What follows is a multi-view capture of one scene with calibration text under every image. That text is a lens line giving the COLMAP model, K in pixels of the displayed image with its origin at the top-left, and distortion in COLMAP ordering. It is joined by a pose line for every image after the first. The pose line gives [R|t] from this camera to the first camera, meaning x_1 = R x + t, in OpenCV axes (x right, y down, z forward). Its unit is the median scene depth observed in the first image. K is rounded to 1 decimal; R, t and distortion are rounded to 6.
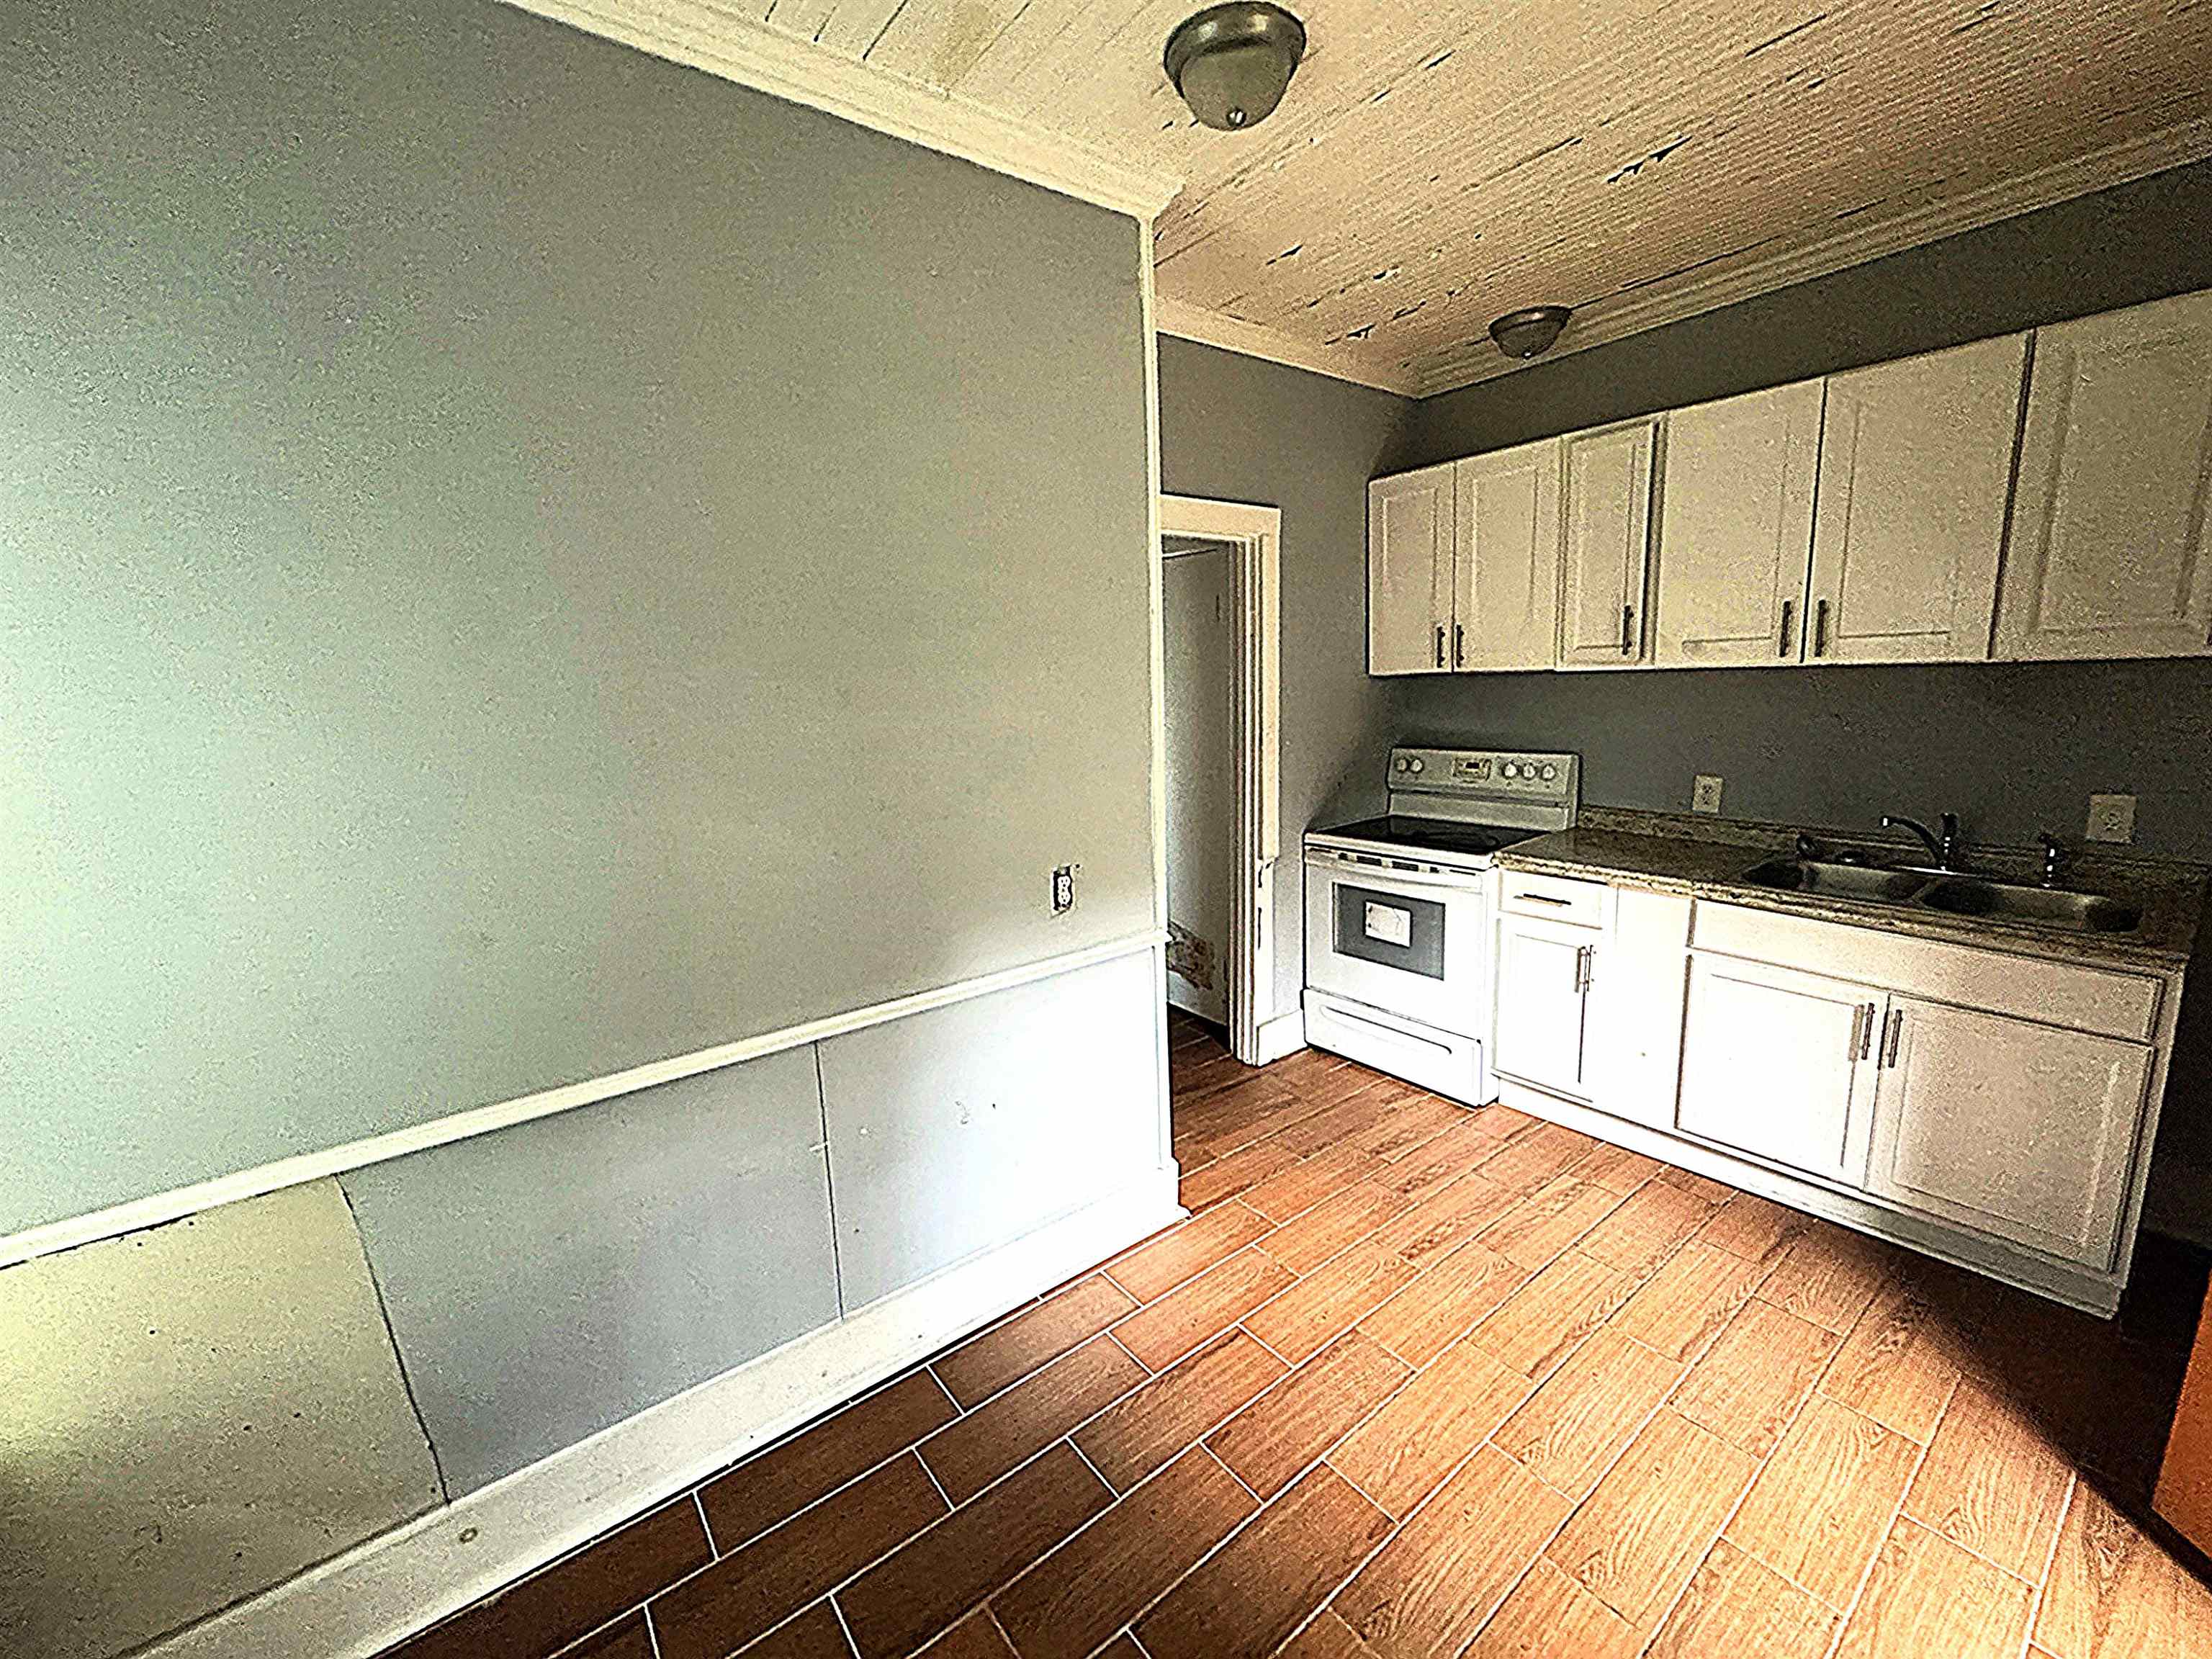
lens RADIAL K [[897.4, 0, 1105.2], [0, 897.4, 831.4], [0, 0, 1]] dist [-0.001634, 0.000722]
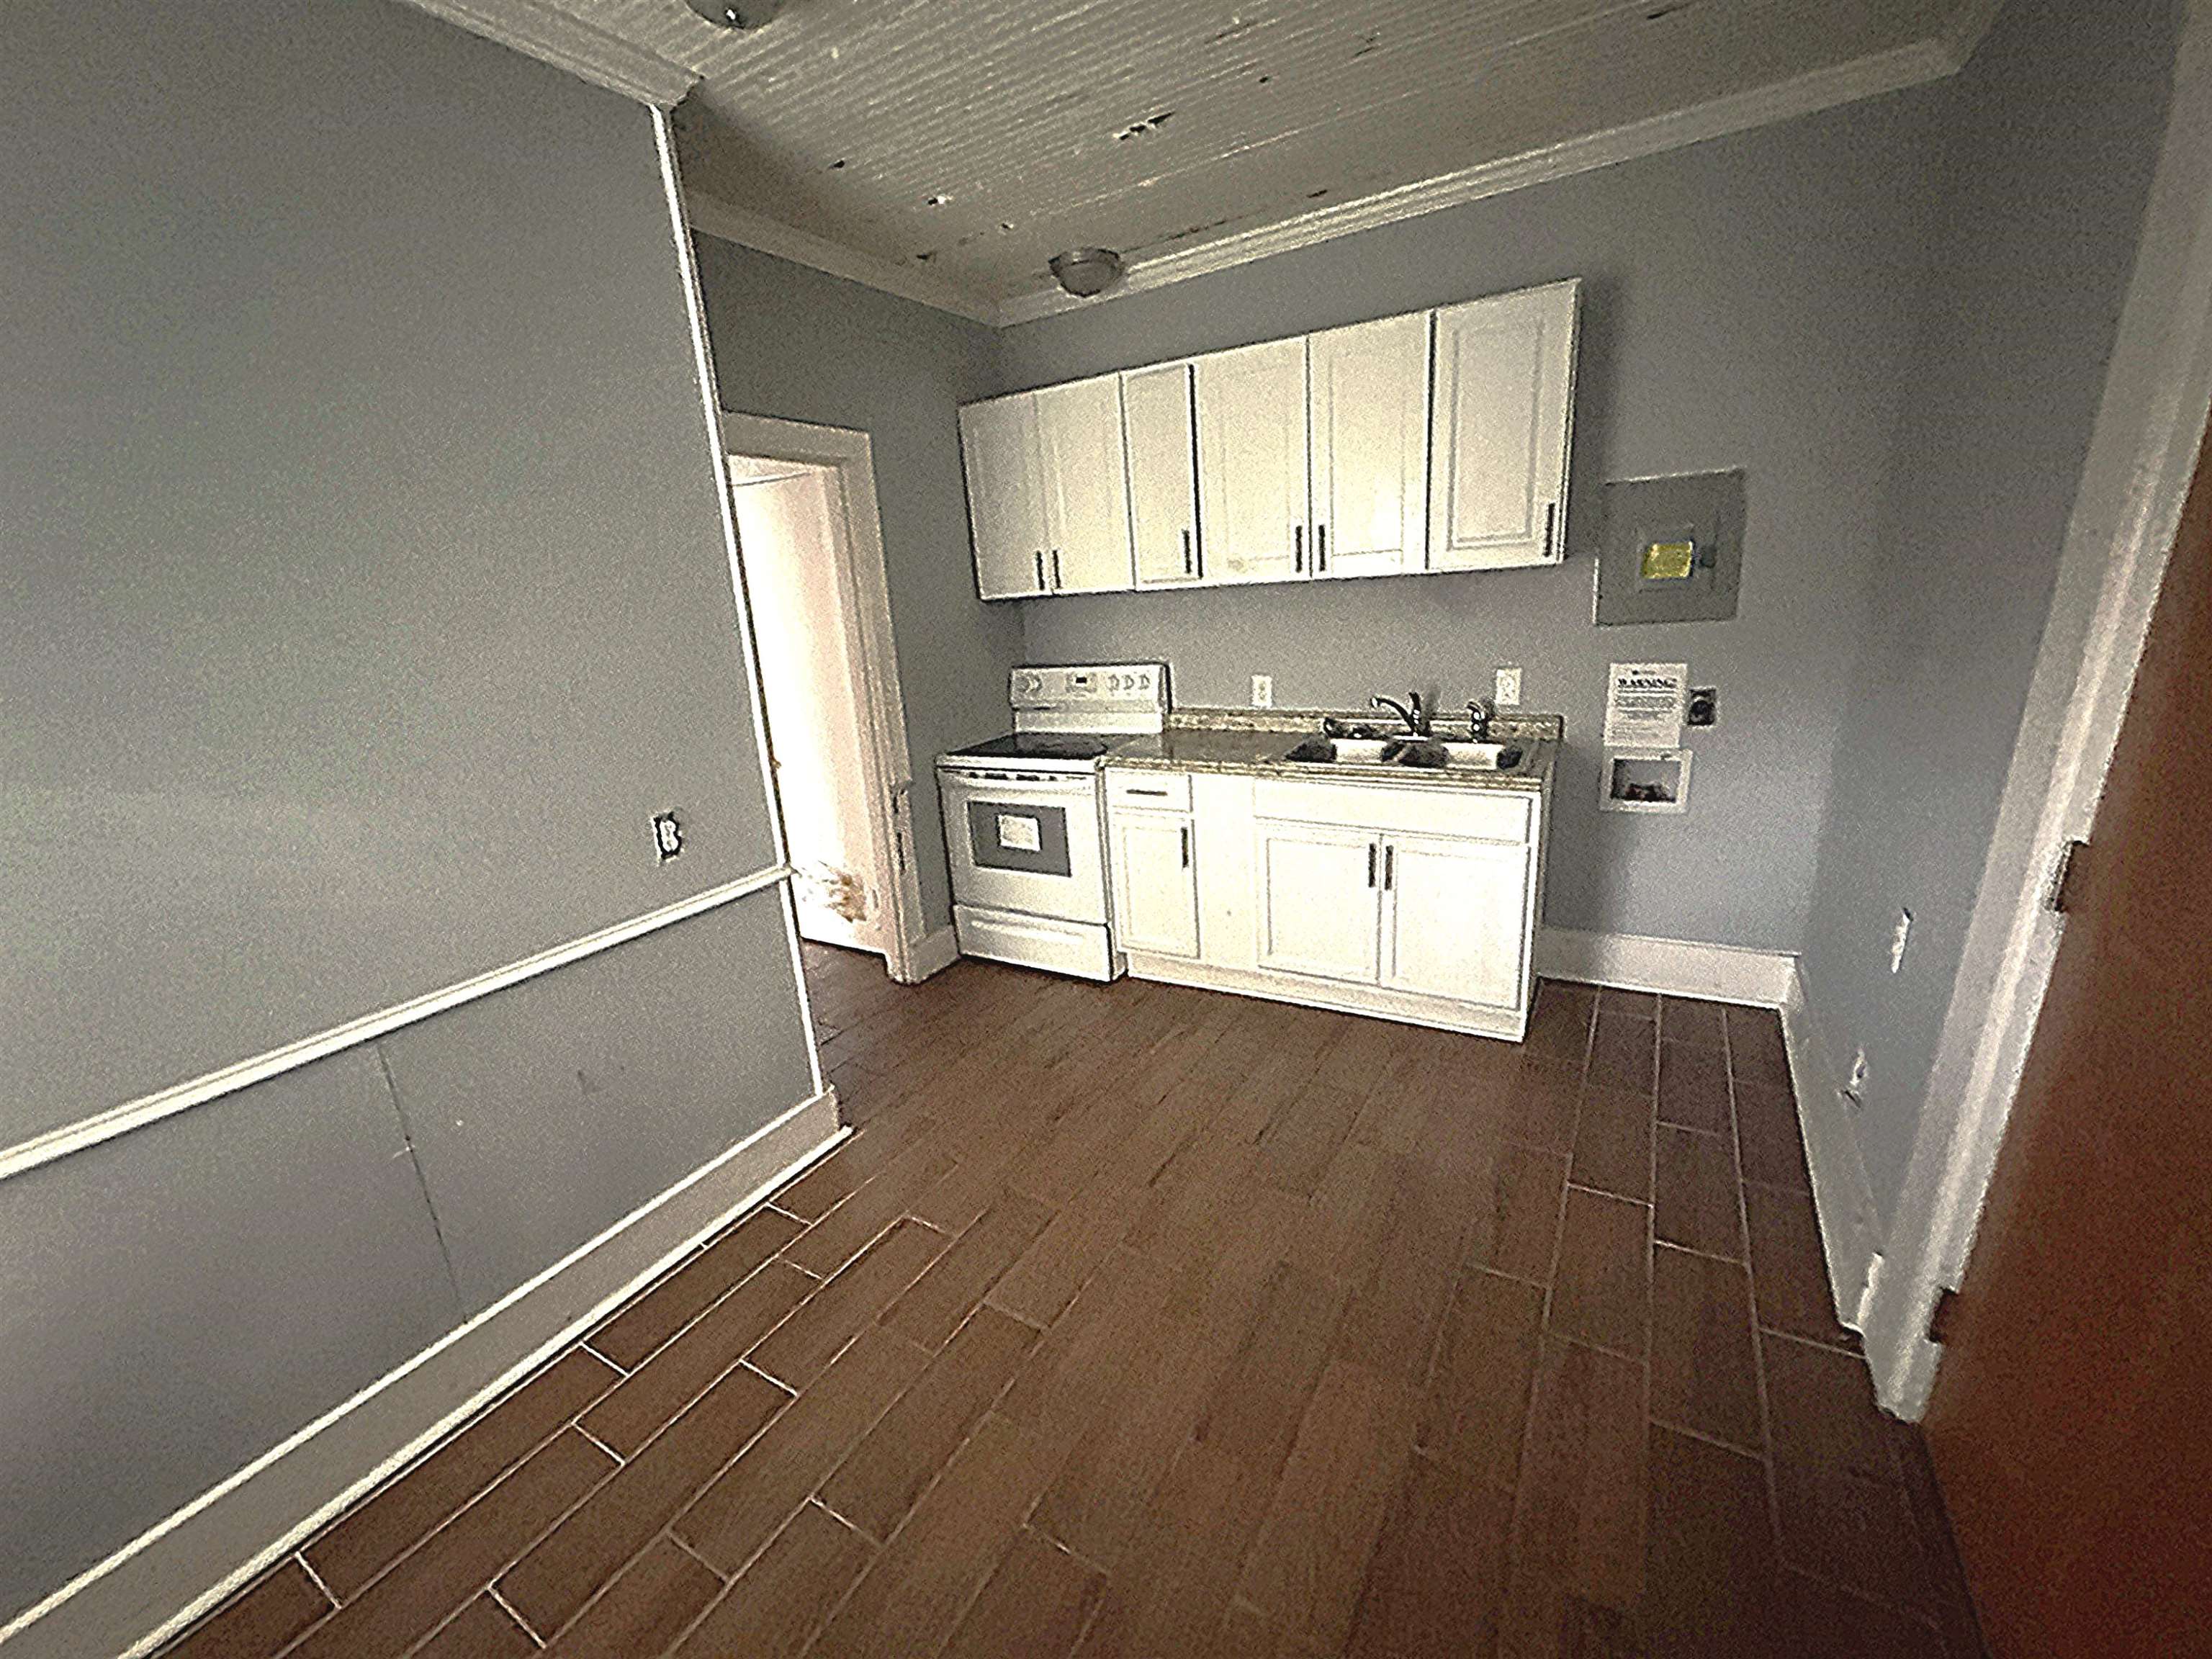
lens RADIAL K [[897.4, 0, 1107.0], [0, 897.4, 830.6], [0, 0, 1]] dist [-0.001634, 0.000722]
pose [[0.927353, -0.124918, 0.352721, 0.035368], [0.098167, 0.990832, 0.092813, 0.011364], [-0.361082, -0.051444, 0.931114, -0.047264]]
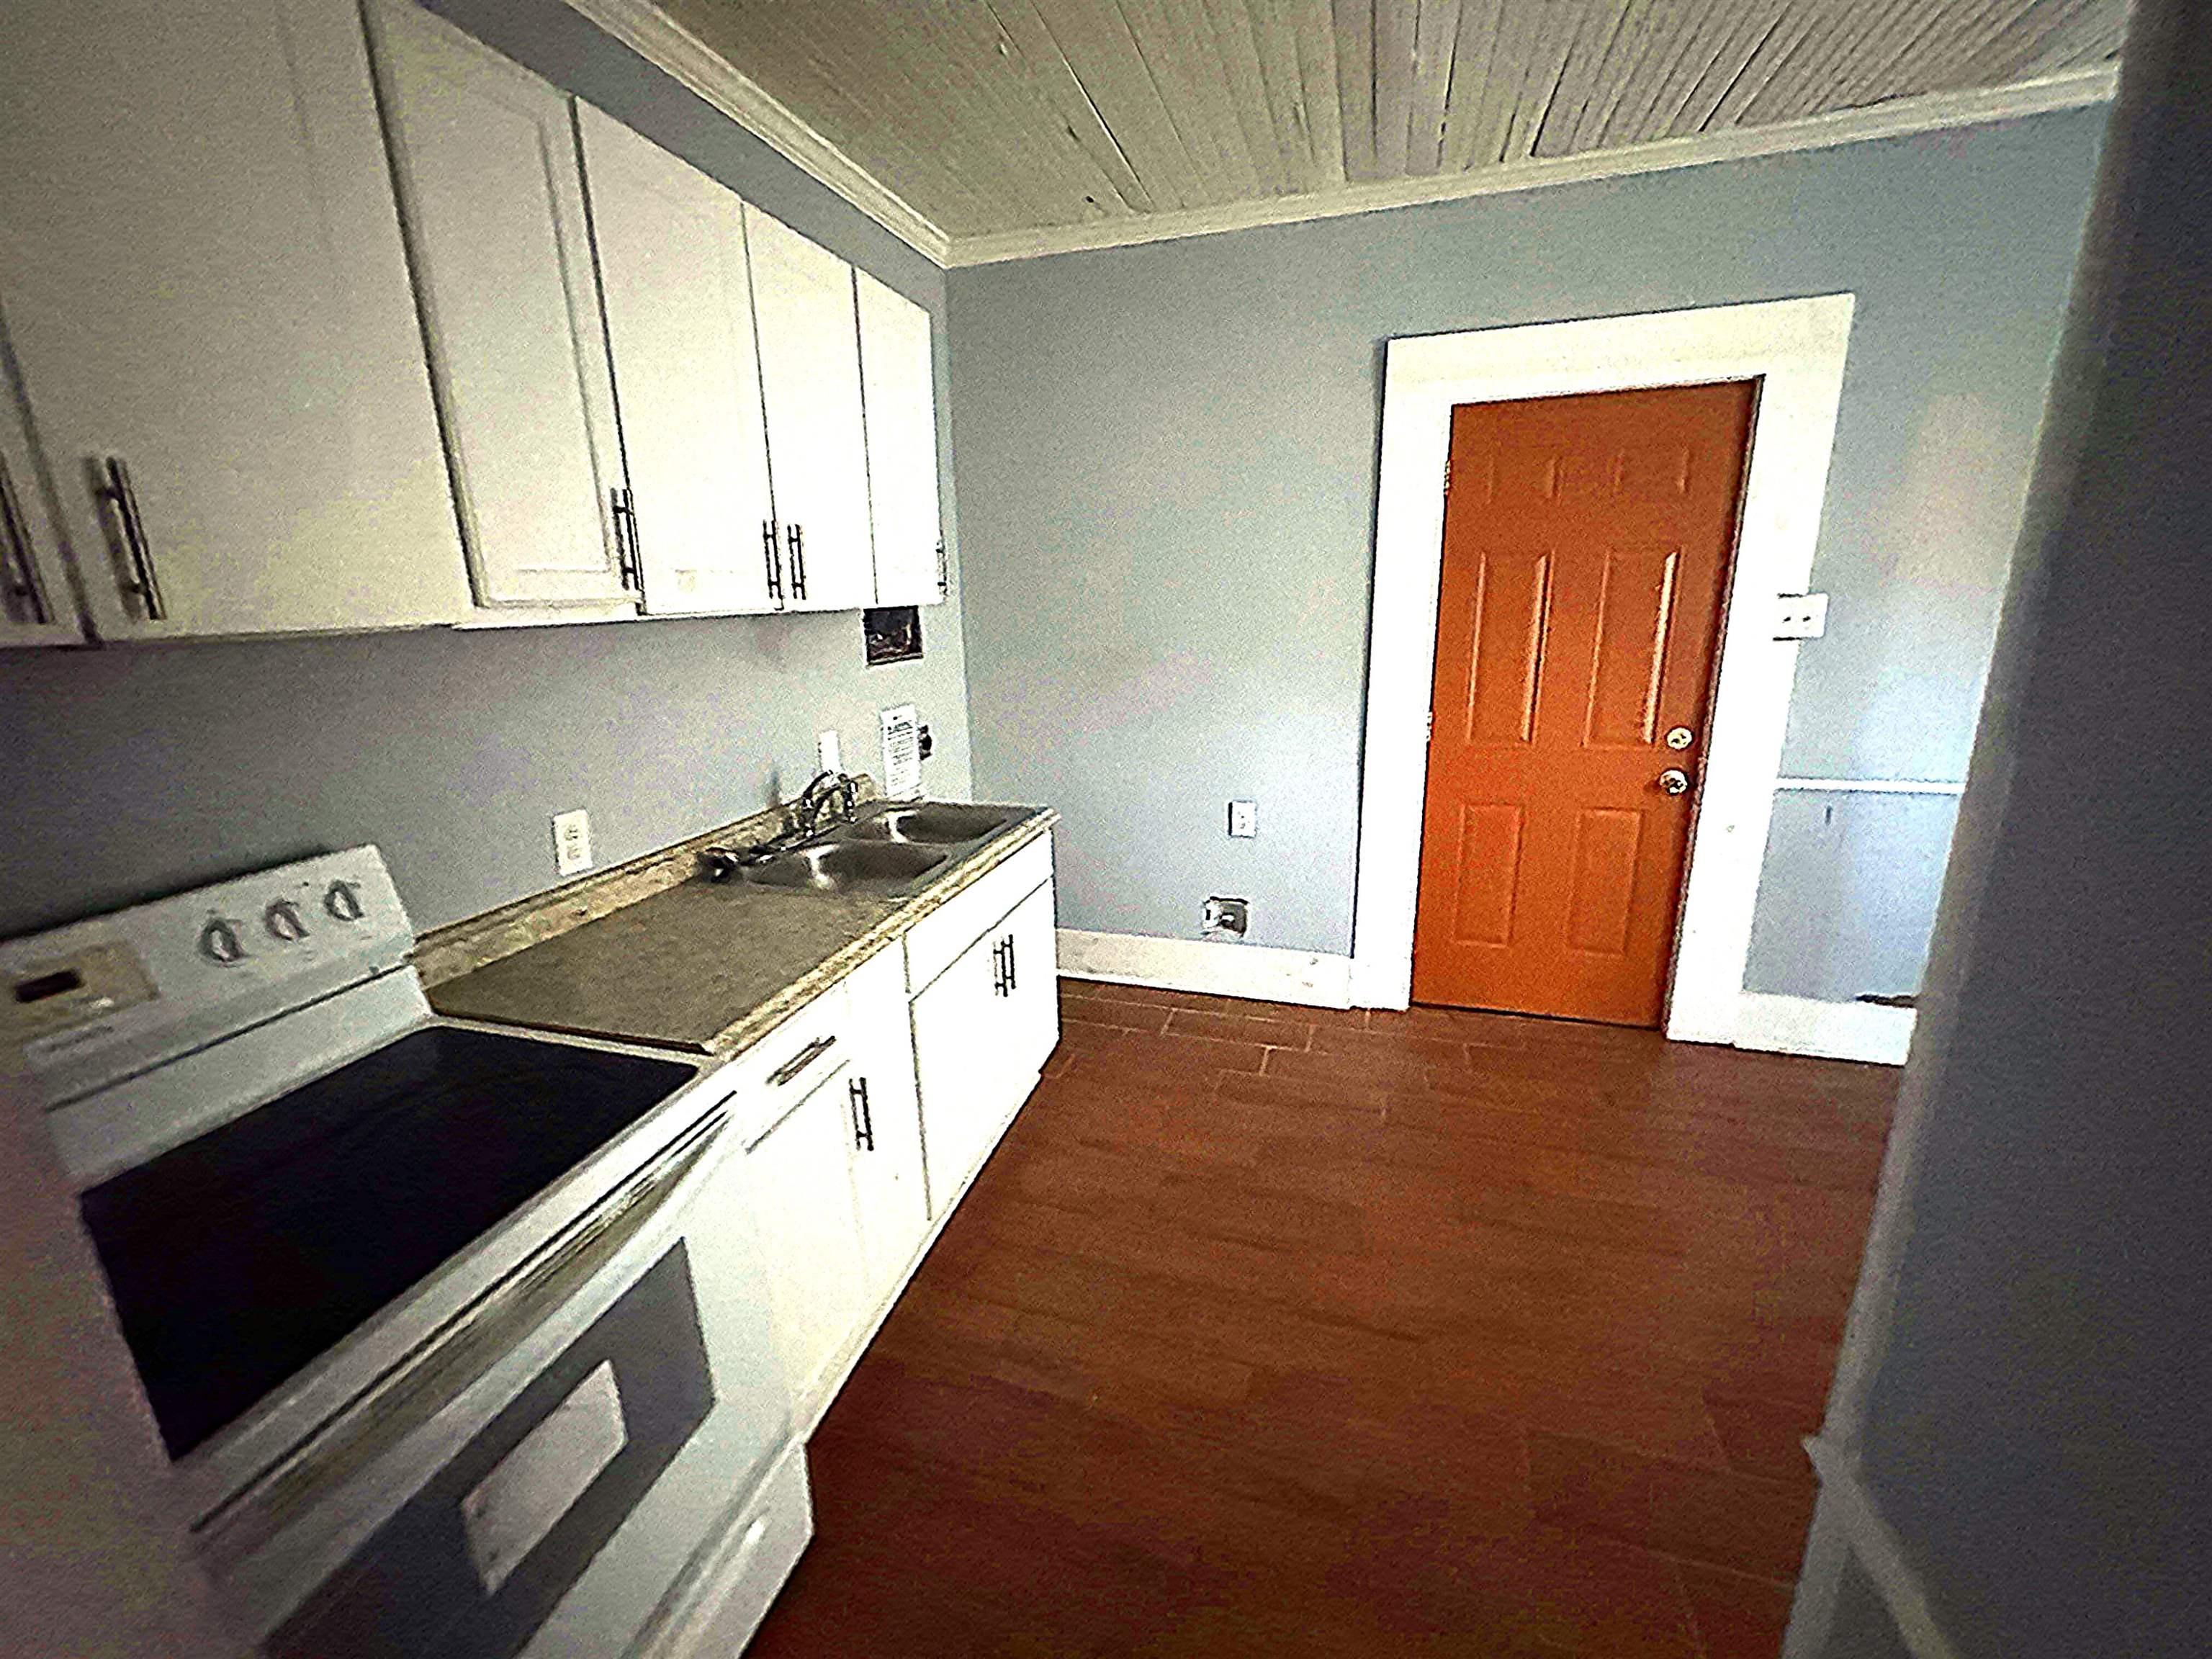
lens RADIAL K [[897.4, 0, 1111.0], [0, 897.4, 832.2], [0, 0, 1]] dist [-0.001634, 0.000722]
pose [[-0.596478, -0.159753, 0.786570, 0.000980], [0.187035, 0.925348, 0.329772, -0.175141], [-0.780533, 0.343818, -0.522070, 1.030490]]
